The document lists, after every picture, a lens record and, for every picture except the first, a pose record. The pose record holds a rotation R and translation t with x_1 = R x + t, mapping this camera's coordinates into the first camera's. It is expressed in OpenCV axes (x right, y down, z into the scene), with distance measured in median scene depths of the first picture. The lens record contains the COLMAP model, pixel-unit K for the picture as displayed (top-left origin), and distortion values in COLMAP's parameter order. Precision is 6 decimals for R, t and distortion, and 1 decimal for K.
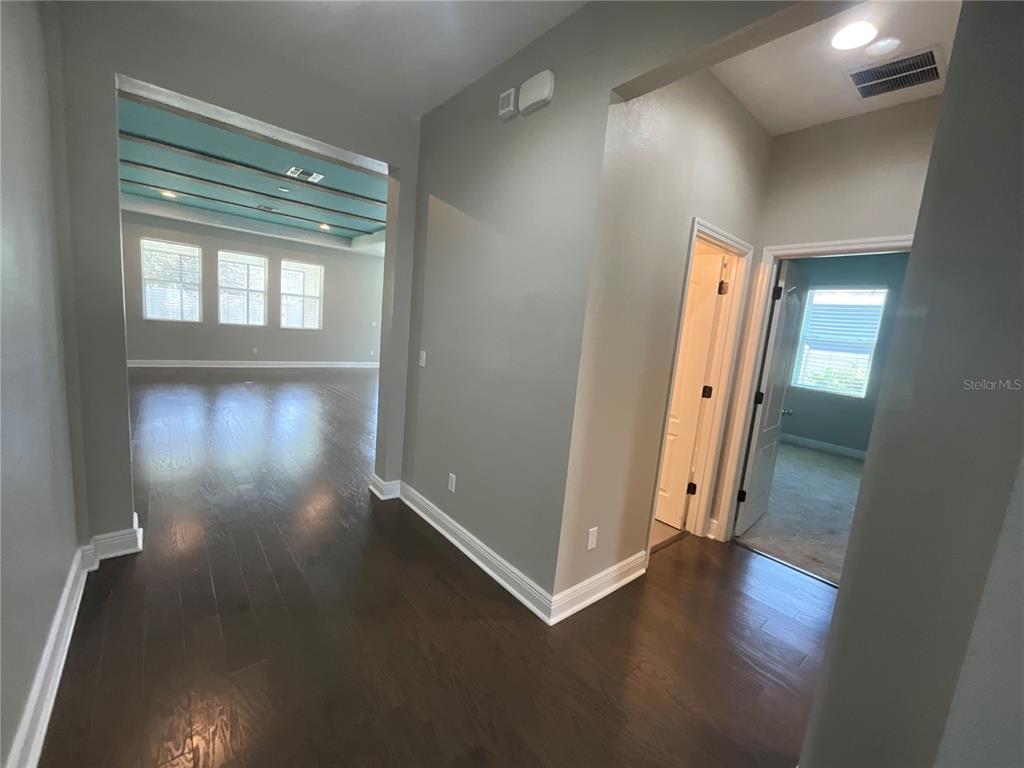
lens RADIAL K [[416.7, 0, 512.0], [0, 416.7, 388.4], [0, 0, 1]] dist [-0.003651, 0.000683]
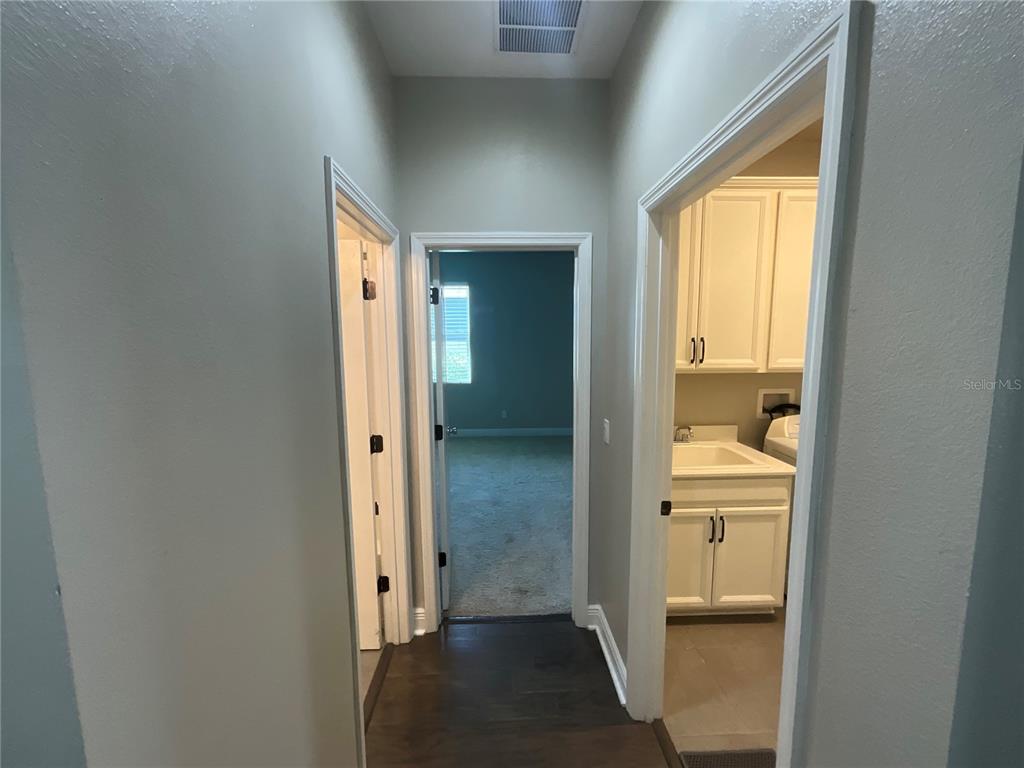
lens RADIAL K [[416.7, 0, 513.7], [0, 416.7, 389.5], [0, 0, 1]] dist [-0.003651, 0.000683]
pose [[0.609580, -0.191373, 0.769278, 0.100124], [0.176763, 0.978804, 0.103428, -0.106356], [-0.772766, 0.072932, 0.630487, 0.388665]]
